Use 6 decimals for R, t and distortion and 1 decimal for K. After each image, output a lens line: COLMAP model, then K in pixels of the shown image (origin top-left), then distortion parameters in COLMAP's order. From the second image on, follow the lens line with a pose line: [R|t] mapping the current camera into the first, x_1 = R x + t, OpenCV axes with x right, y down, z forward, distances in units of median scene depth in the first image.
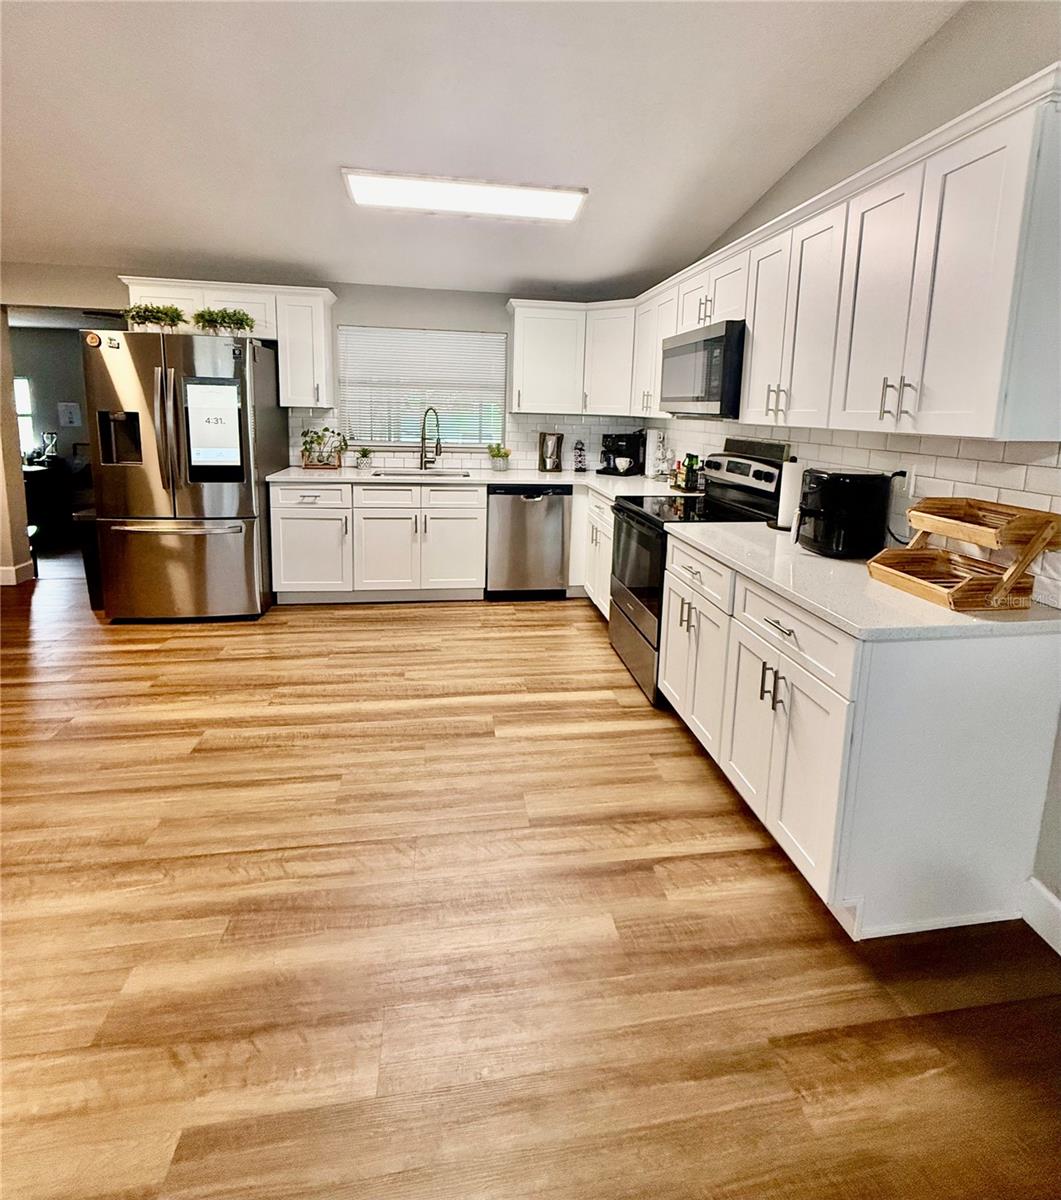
lens RADIAL K [[562.5, 0, 544.6], [0, 562.5, 635.2], [0, 0, 1]] dist [-0.000594, 0.000422]
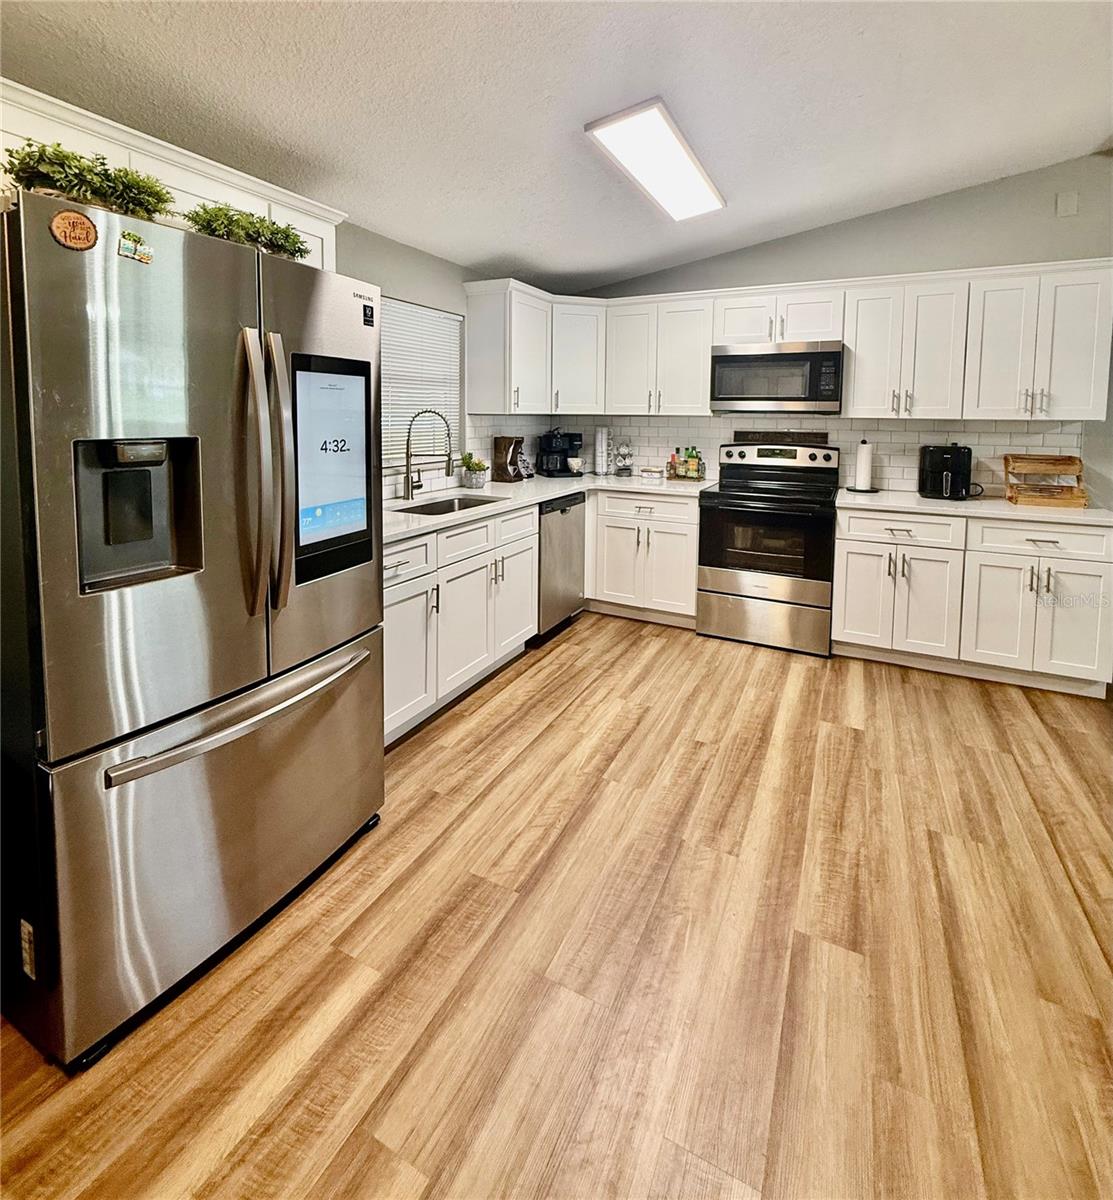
lens RADIAL K [[598.1, 0, 545.0], [0, 598.1, 600.4], [0, 0, 1]] dist [-0.015444, 0.001368]
pose [[0.552698, -0.269483, 0.788609, -1.013337], [0.320639, 0.942196, 0.097247, -0.276963], [-0.769231, 0.199110, 0.607156, 0.648199]]
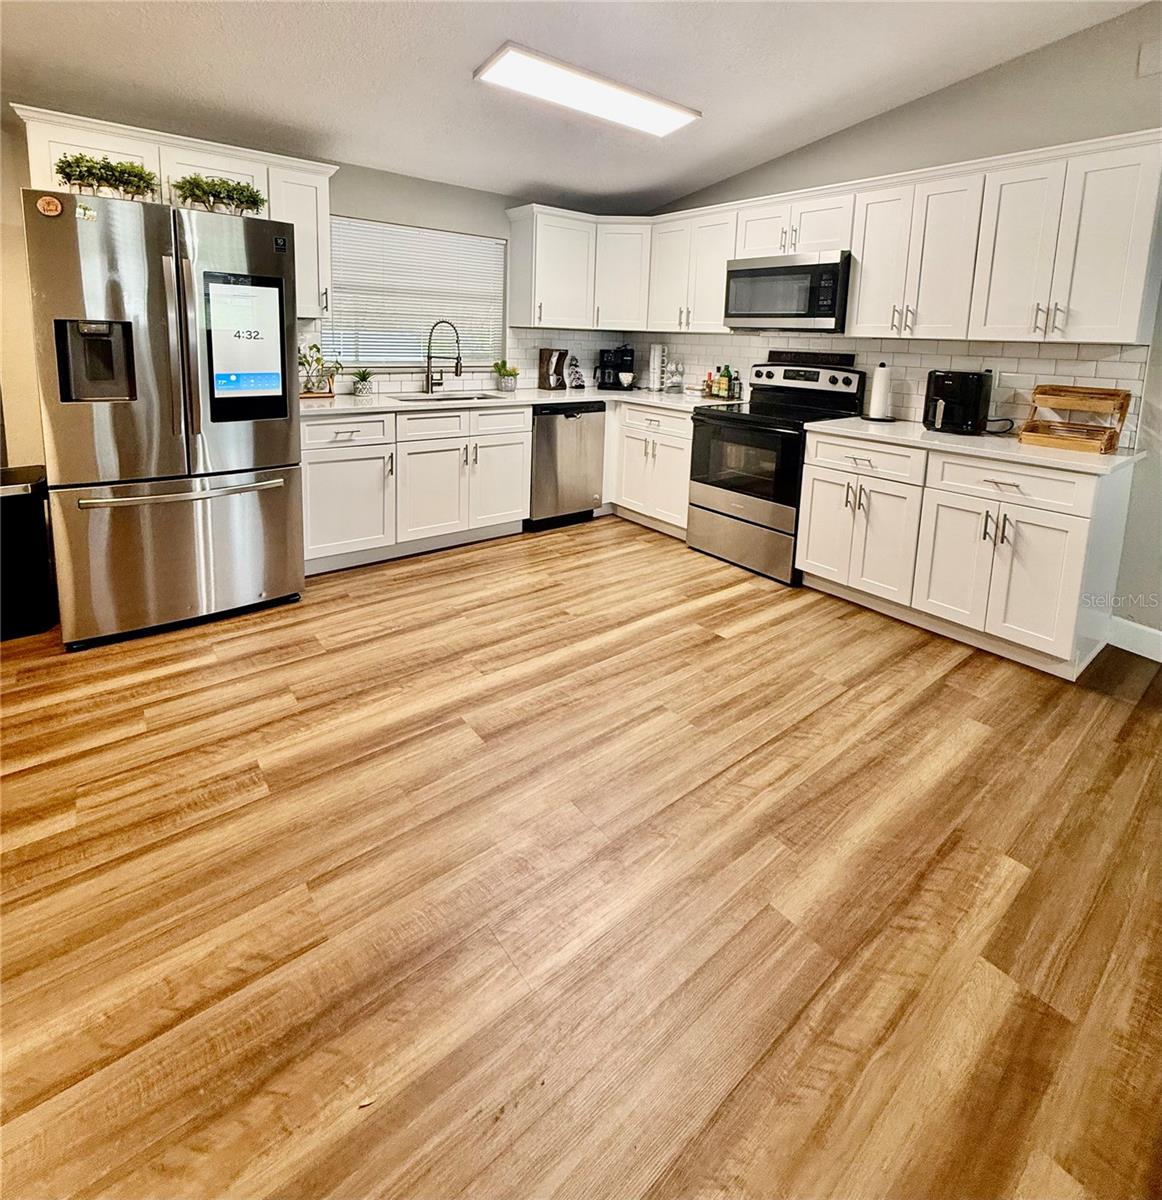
lens RADIAL K [[606.3, 0, 585.7], [0, 606.3, 587.9], [0, 0, 1]] dist [0.001198, -0.001659]
pose [[0.851088, -0.200569, 0.485202, -0.728066], [0.188953, 0.979243, 0.073350, -0.038437], [-0.489842, 0.029253, 0.871320, 0.122514]]
